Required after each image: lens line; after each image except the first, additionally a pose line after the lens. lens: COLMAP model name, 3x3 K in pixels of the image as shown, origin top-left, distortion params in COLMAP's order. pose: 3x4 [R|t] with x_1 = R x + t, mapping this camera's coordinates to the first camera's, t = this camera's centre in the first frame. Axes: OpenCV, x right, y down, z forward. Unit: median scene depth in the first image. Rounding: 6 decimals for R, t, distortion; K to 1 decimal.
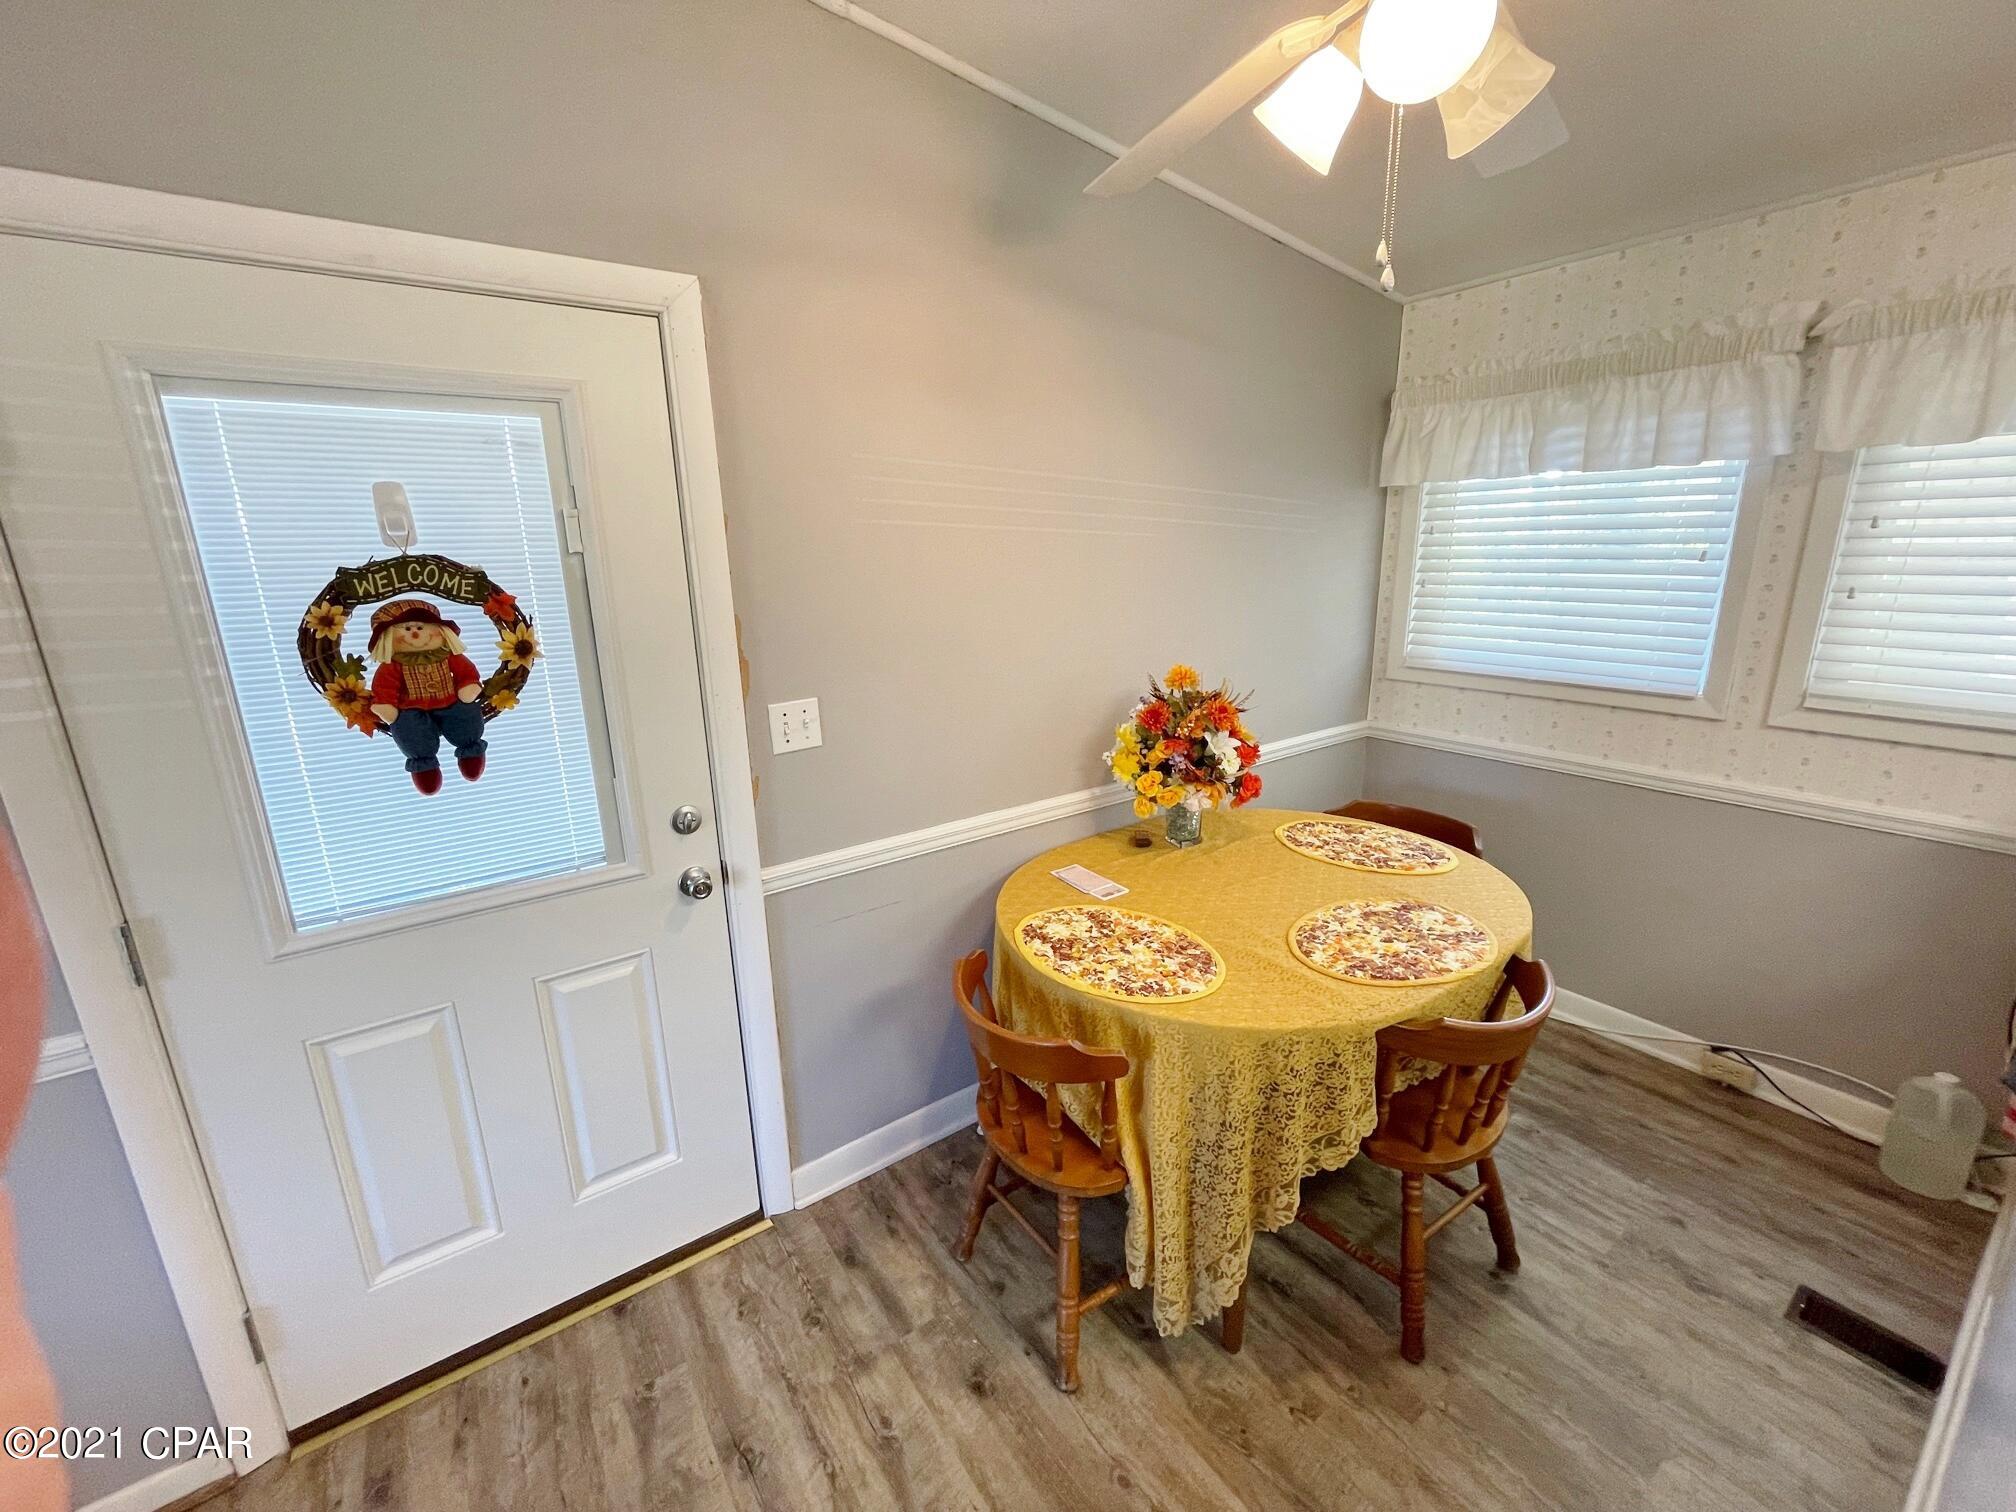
lens RADIAL K [[813.4, 0, 1007.5], [0, 813.4, 756.2], [0, 0, 1]] dist [-0.003761, 0.000150]
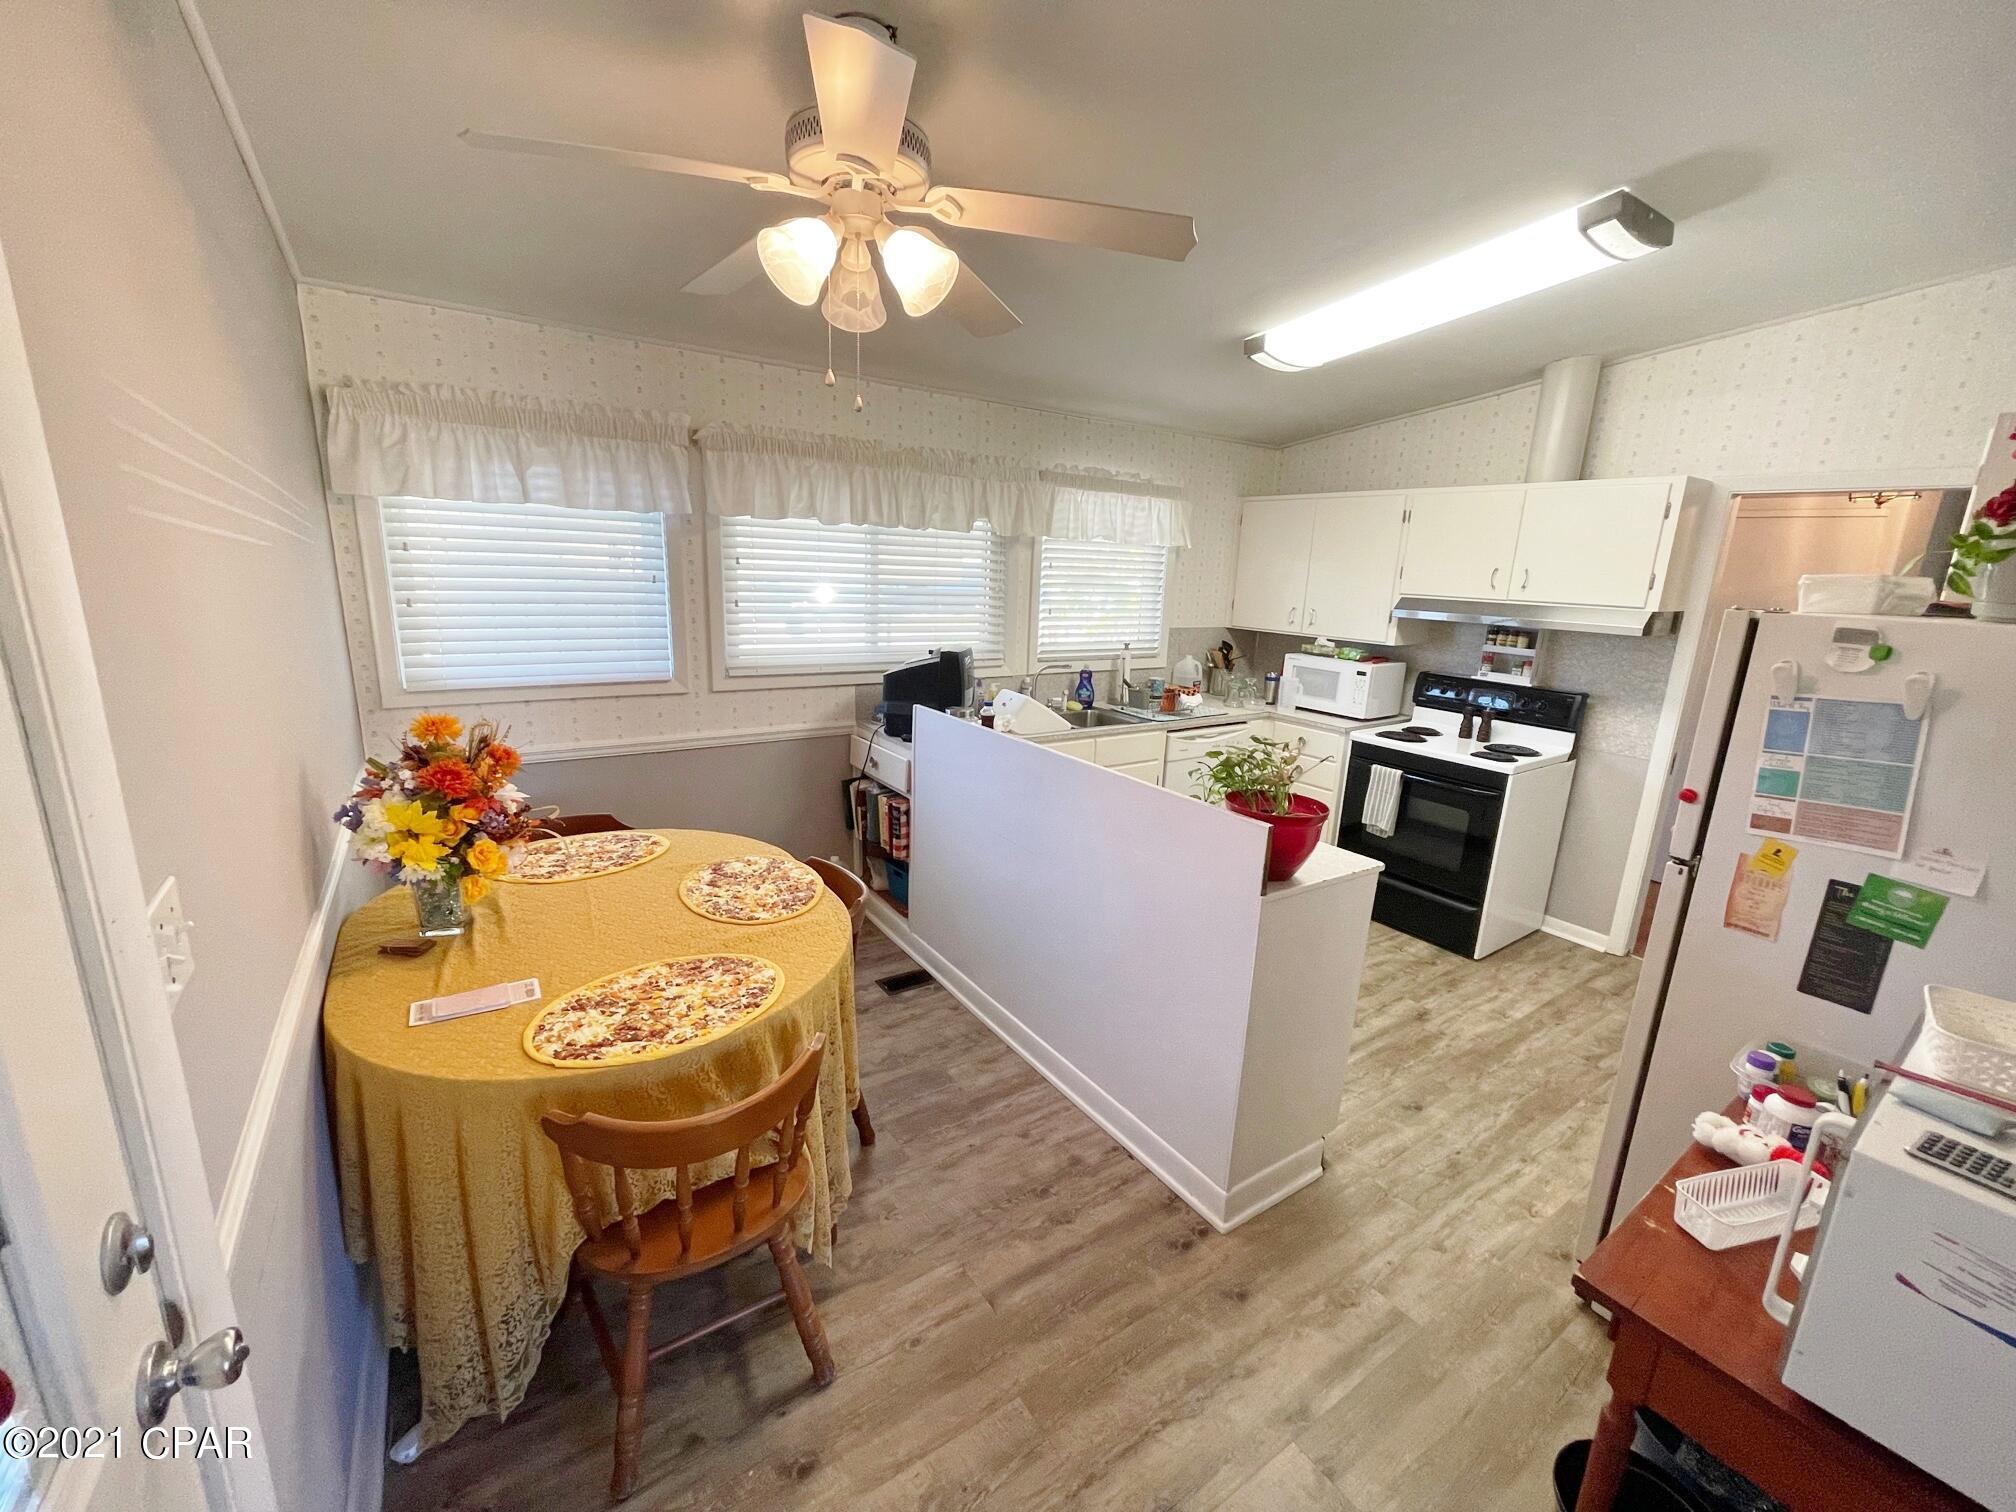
lens RADIAL K [[813.4, 0, 1004.4], [0, 813.4, 754.4], [0, 0, 1]] dist [-0.003761, 0.000150]
pose [[0.021509, -0.205965, 0.978323, -0.670403], [0.211810, 0.957275, 0.196877, -0.129990], [-0.977074, 0.202984, 0.064216, 0.469490]]
